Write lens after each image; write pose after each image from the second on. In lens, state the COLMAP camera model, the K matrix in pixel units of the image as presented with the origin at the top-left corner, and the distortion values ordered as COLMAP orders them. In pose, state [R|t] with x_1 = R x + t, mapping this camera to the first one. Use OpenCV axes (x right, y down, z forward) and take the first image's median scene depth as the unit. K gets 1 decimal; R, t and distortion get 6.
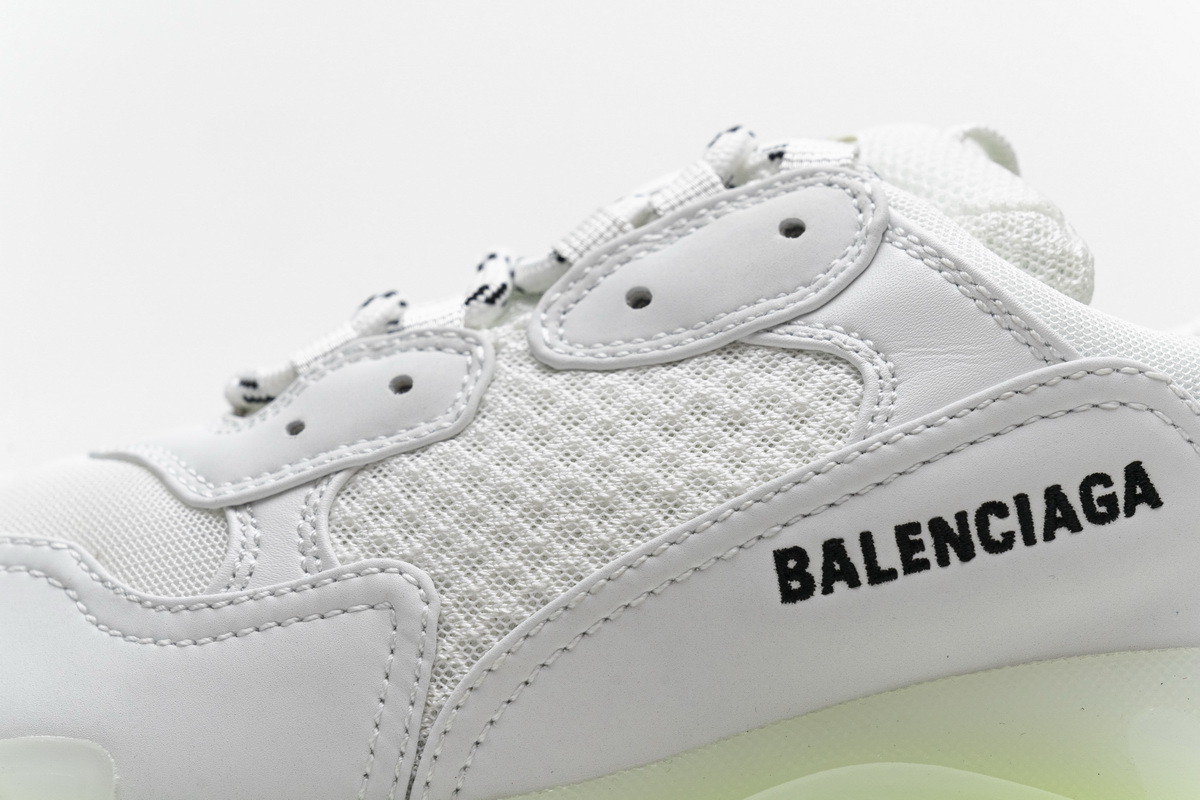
lens RADIAL K [[2392.6, 0, 593.9], [0, 2392.6, 404.8], [0, 0, 1]] dist [0.010726, 0.000000]
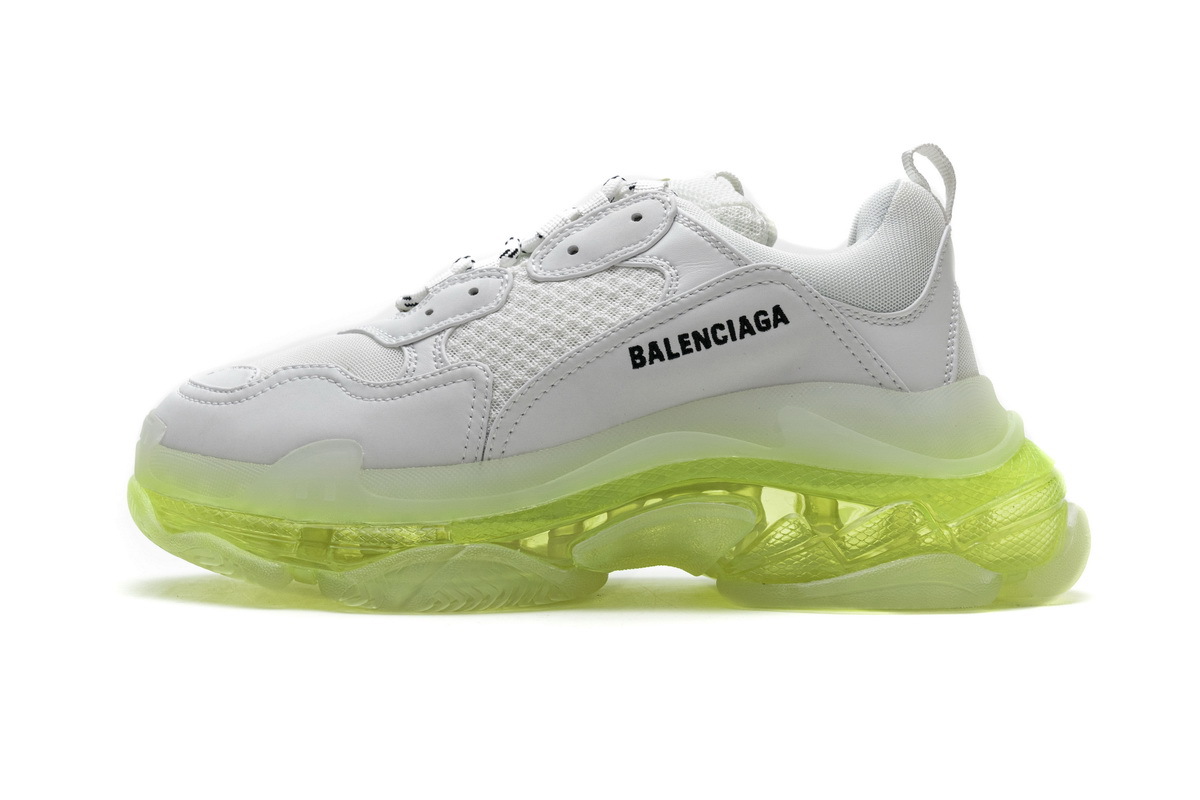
lens RADIAL K [[2167.0, 0, 587.4], [0, 2167.0, 427.4], [0, 0, 1]] dist [0.038063, 0.000000]
pose [[0.998642, -0.042133, -0.030636, 0.095464], [0.041665, 0.999007, -0.015772, 0.171832], [0.031270, 0.014474, 0.999406, -1.181042]]
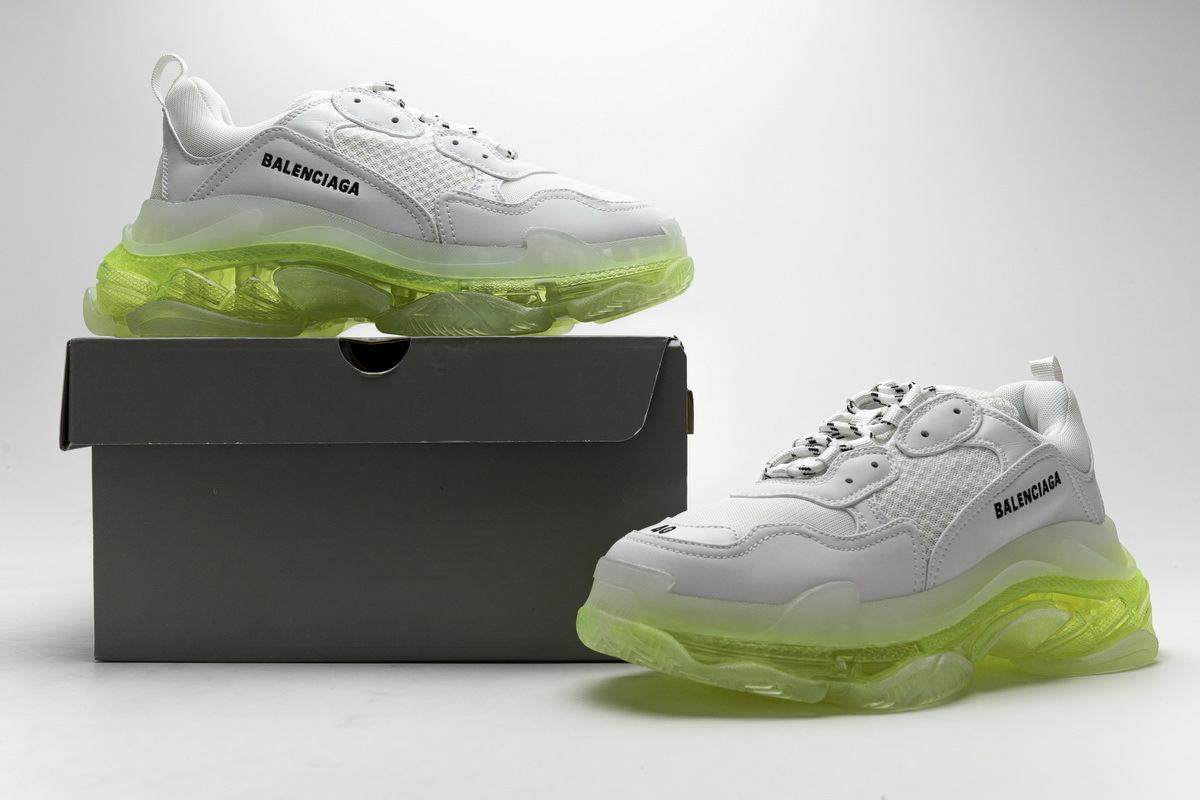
lens RADIAL K [[1535.4, 0, 596.9], [0, 1535.4, 393.8], [0, 0, 1]] dist [0.037125, 0.000000]
pose [[0.819148, -0.043055, 0.571964, -1.655525], [0.069929, 0.997237, -0.025082, -0.082863], [-0.569304, 0.060543, 0.819895, -0.519827]]
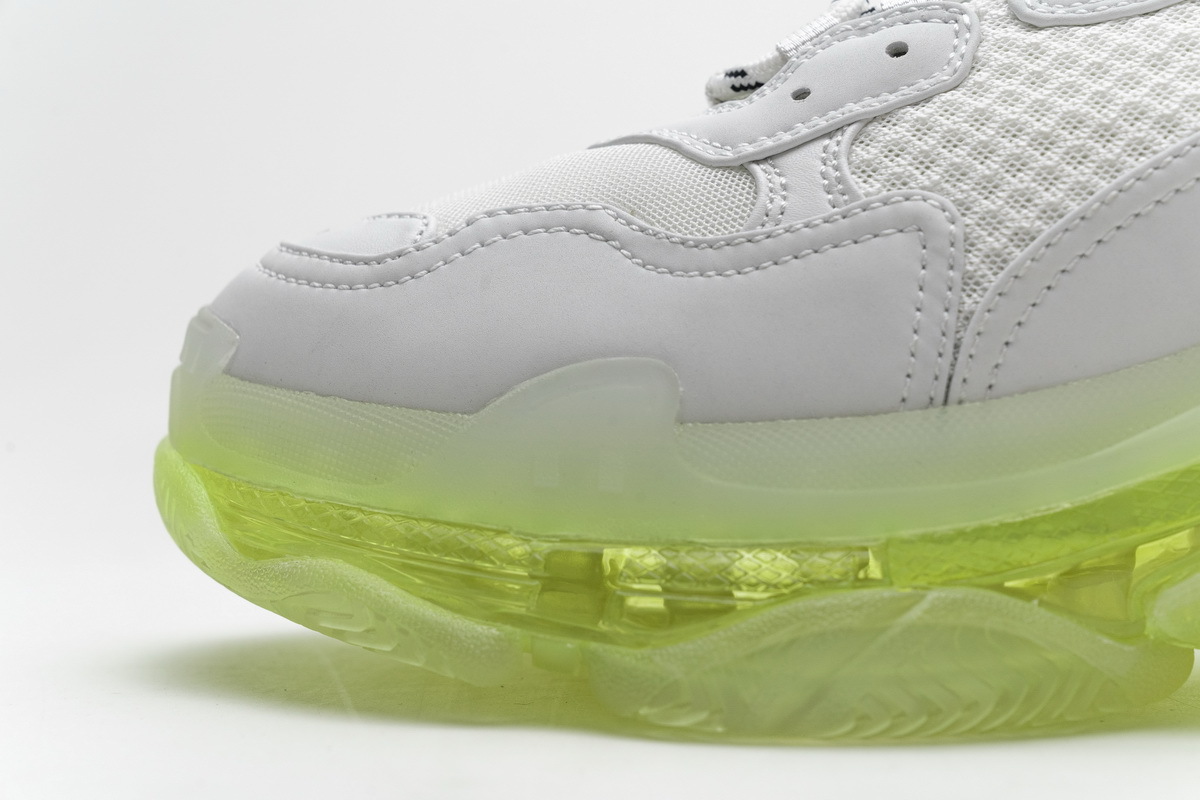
lens RADIAL K [[2392.6, 0, 598.6], [0, 2392.6, 400.1], [0, 0, 1]] dist [0.010726, 0.000000]
pose [[0.999058, -0.039078, -0.018854, -0.215190], [0.038674, 0.999024, -0.021356, 0.181536], [0.019670, 0.020606, 0.999594, -0.112938]]
